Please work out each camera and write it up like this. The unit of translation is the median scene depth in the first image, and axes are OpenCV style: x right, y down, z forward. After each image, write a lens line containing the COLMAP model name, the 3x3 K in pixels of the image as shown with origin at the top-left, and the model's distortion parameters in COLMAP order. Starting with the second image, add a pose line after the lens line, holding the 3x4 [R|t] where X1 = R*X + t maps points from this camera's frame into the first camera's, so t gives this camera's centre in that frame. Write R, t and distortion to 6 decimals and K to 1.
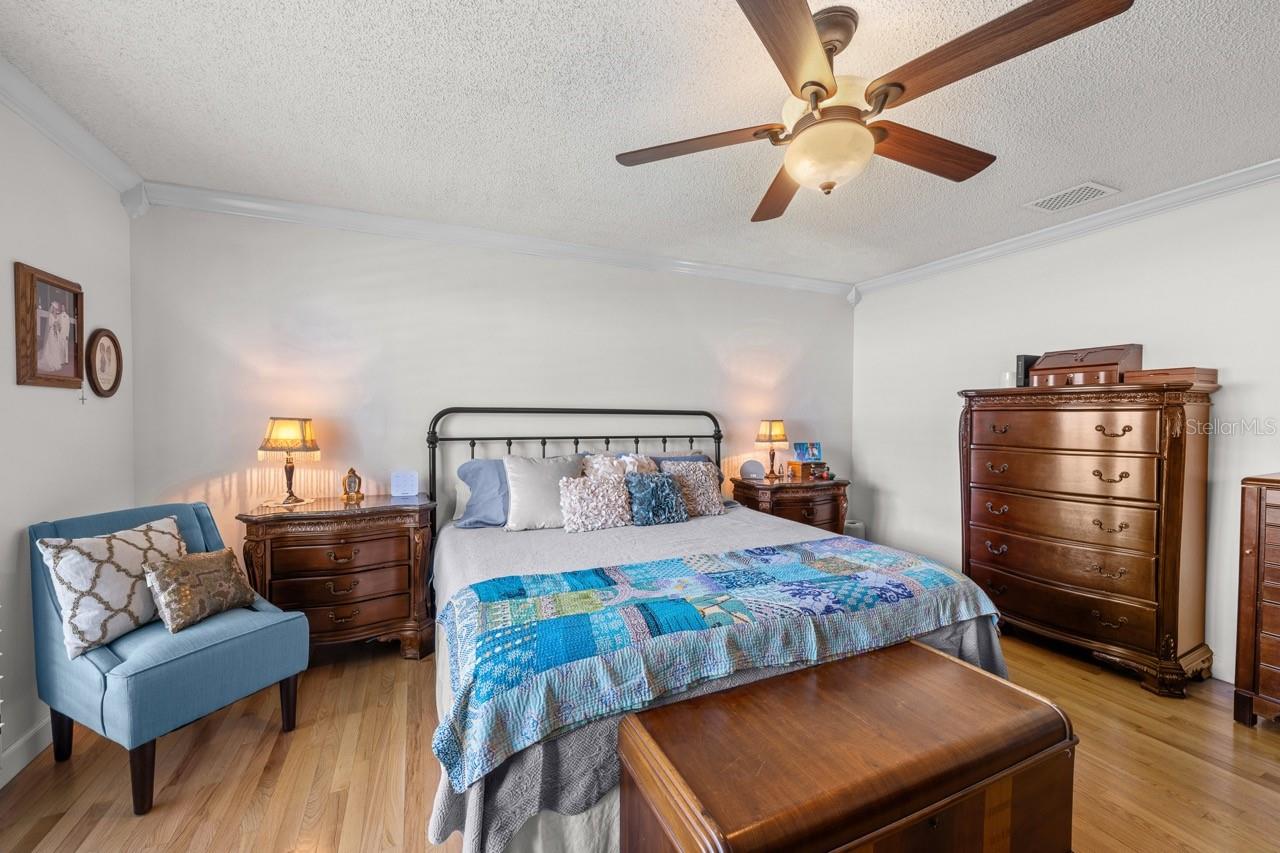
lens RADIAL K [[508.8, 0, 642.1], [0, 508.8, 425.7], [0, 0, 1]] dist [-0.001605, 0.000597]
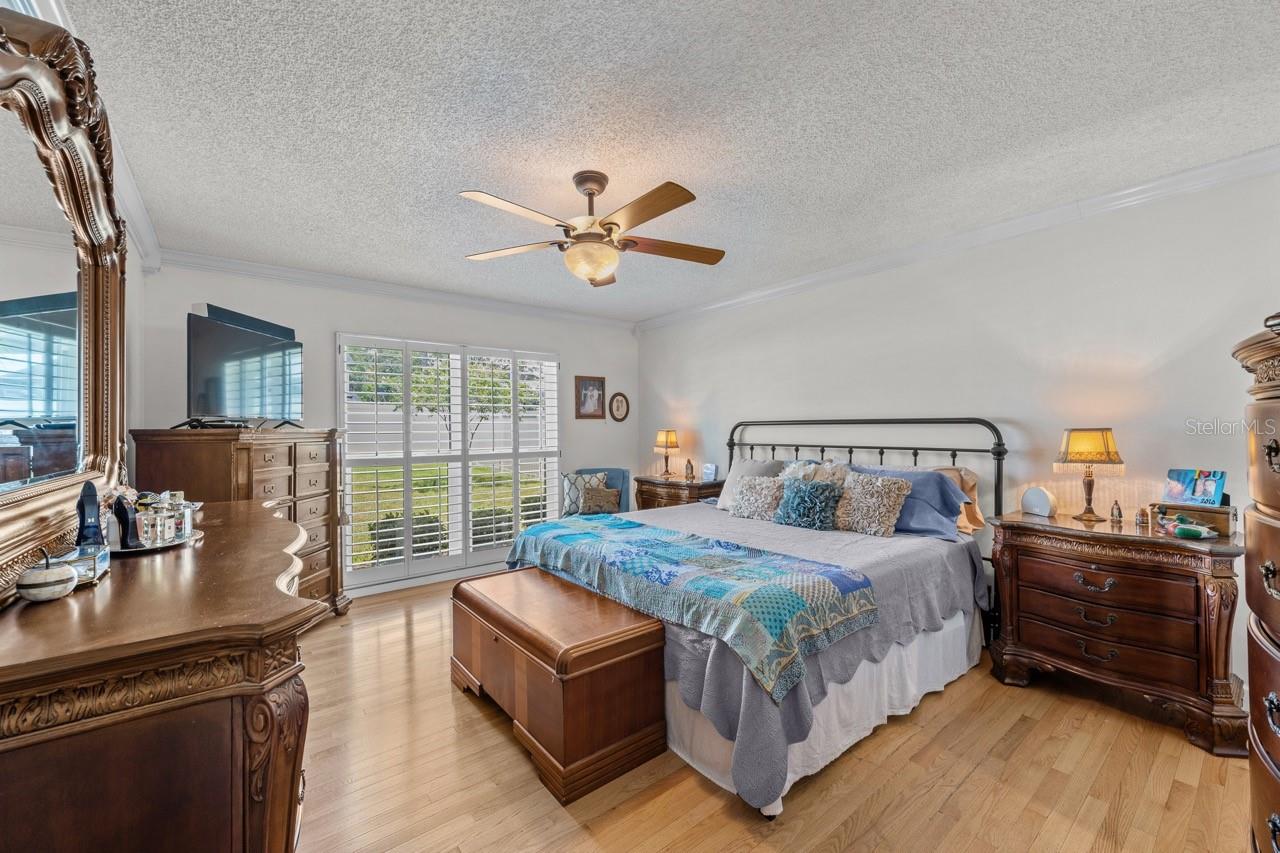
lens RADIAL K [[508.8, 0, 640.7], [0, 508.8, 425.8], [0, 0, 1]] dist [-0.001605, 0.000597]
pose [[0.250263, -0.010281, -0.968123, 1.268836], [-0.005979, 0.999908, -0.012164, -0.007833], [0.968159, 0.008833, 0.250179, 0.506431]]
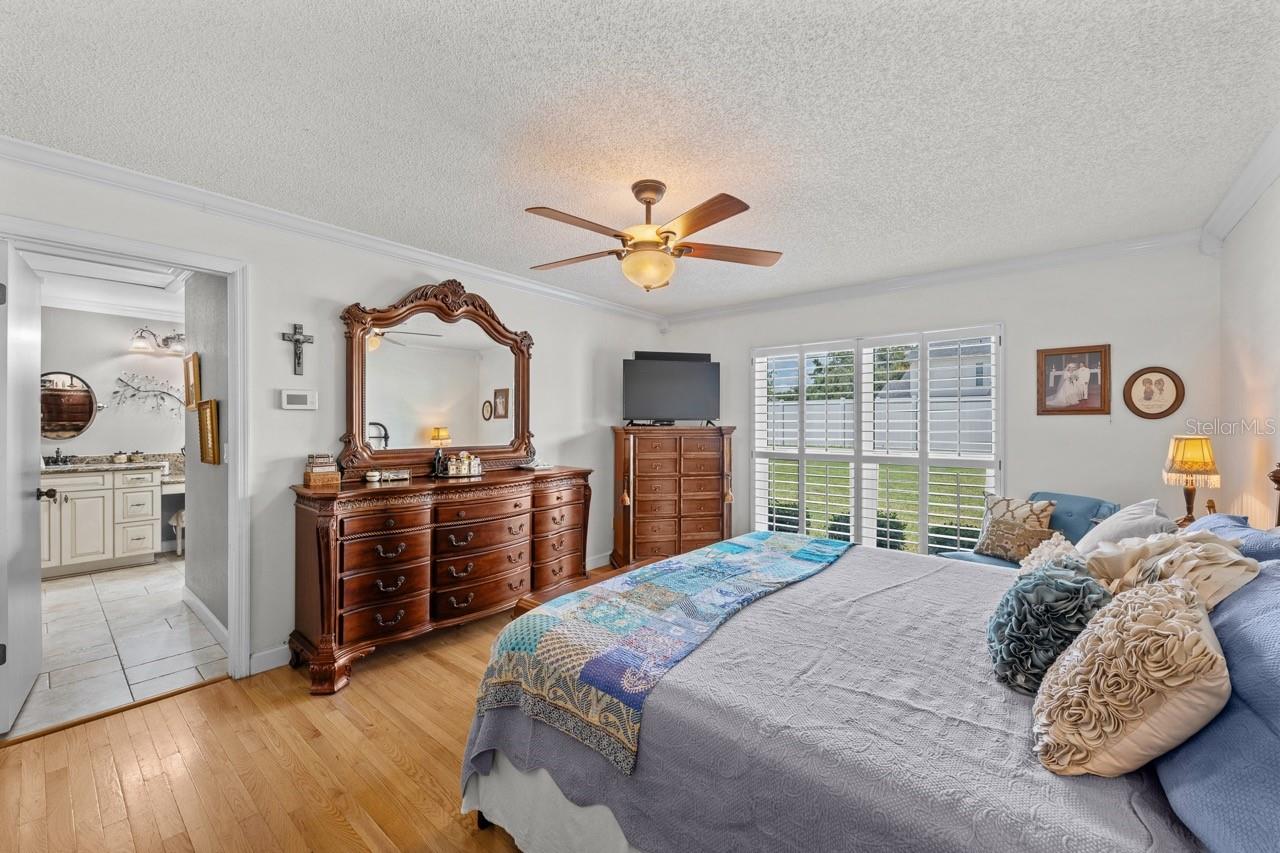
lens RADIAL K [[508.8, 0, 641.3], [0, 508.8, 427.6], [0, 0, 1]] dist [-0.001605, 0.000597]
pose [[-0.899376, -0.001428, -0.437173, 0.717027], [-0.011614, 0.999720, 0.020627, -0.044774], [0.437021, 0.023629, -0.899141, 1.617433]]
